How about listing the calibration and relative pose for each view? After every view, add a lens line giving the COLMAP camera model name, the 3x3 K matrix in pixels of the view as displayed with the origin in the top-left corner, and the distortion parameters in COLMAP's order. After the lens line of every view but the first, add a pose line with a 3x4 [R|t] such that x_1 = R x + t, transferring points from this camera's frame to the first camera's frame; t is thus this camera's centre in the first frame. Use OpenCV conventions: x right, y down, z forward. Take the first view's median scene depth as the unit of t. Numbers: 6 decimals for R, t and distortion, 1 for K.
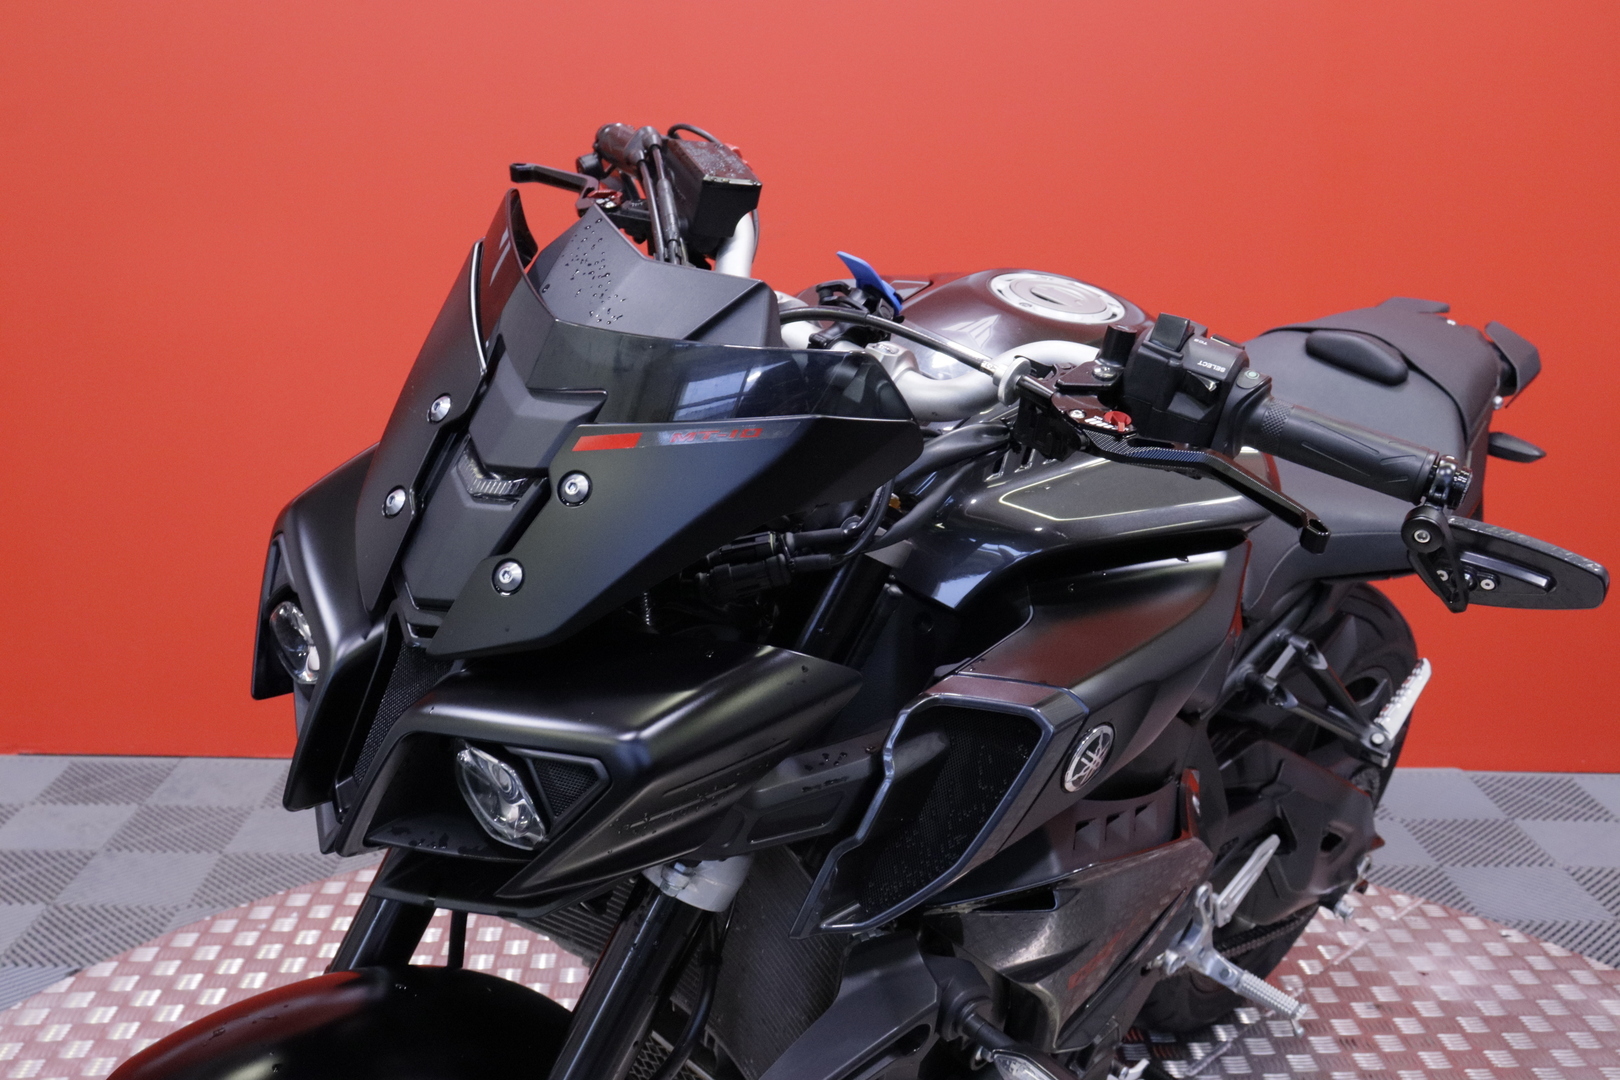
lens RADIAL K [[1913.0, 0, 800.9], [0, 1913.0, 541.0], [0, 0, 1]] dist [-0.088335, 0.000000]
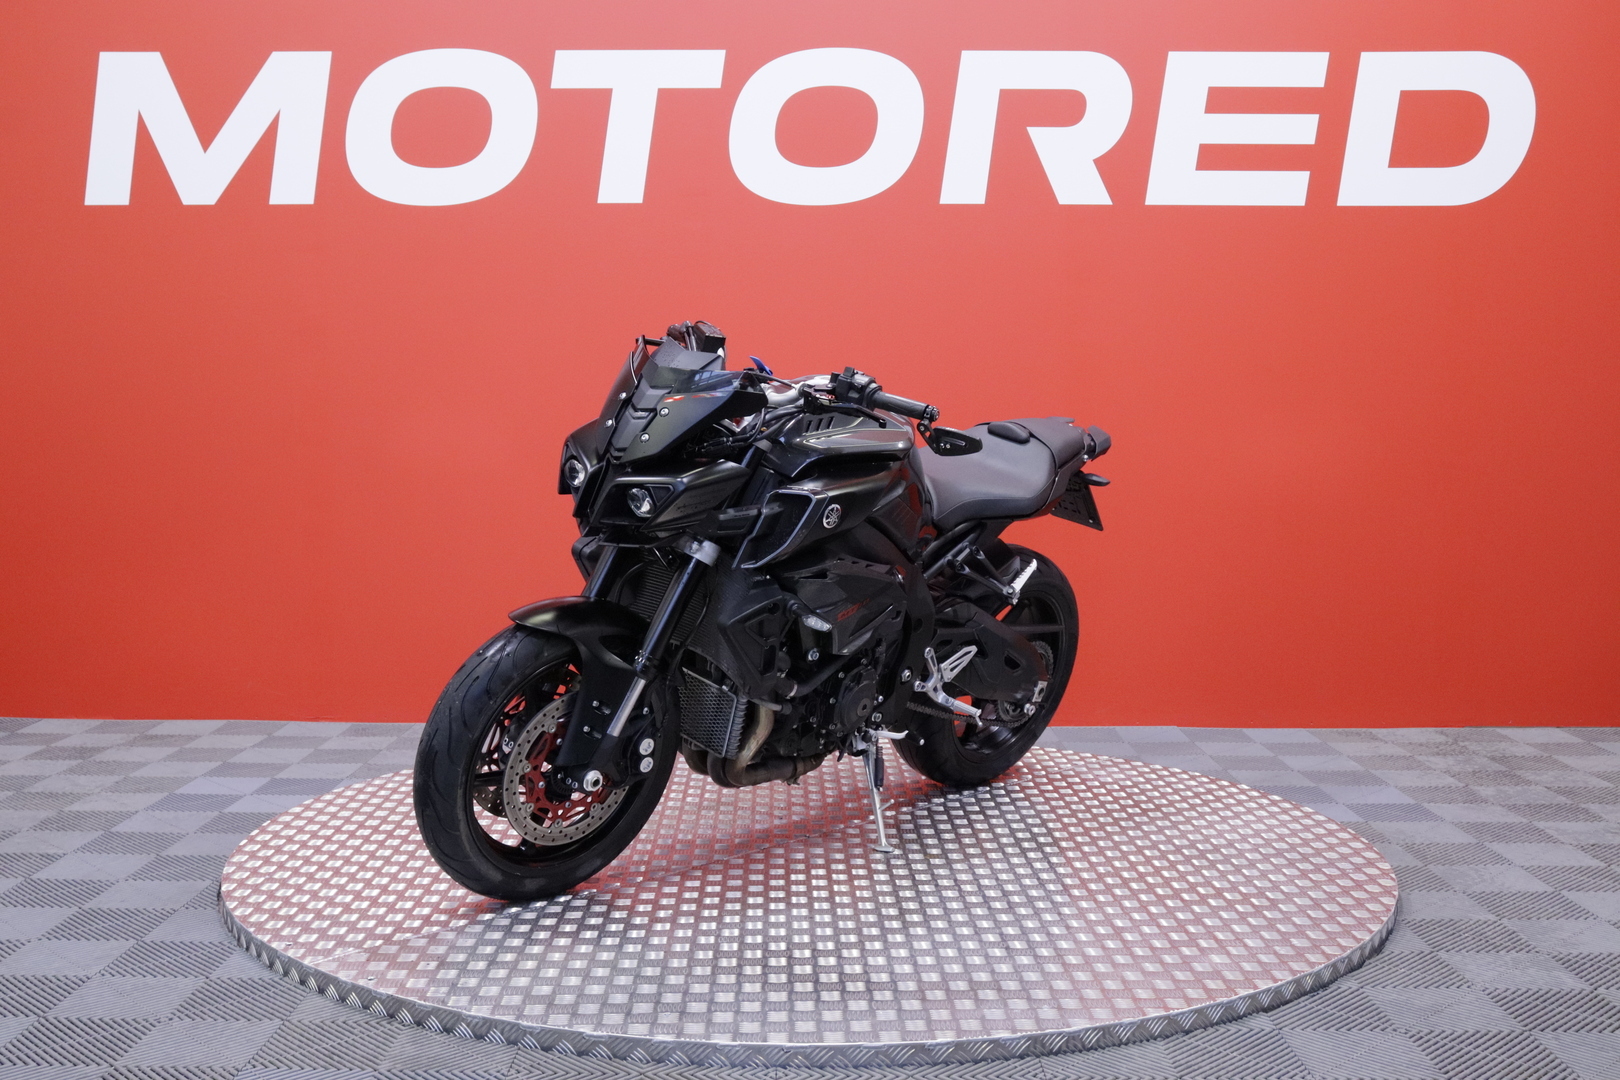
lens RADIAL K [[1913.0, 0, 806.8], [0, 1913.0, 533.4], [0, 0, 1]] dist [-0.088335, 0.000000]
pose [[0.999691, -0.010455, -0.022532, 0.192621], [0.006735, 0.987215, -0.159250, 0.669099], [0.023908, 0.159049, 0.986981, -2.129751]]
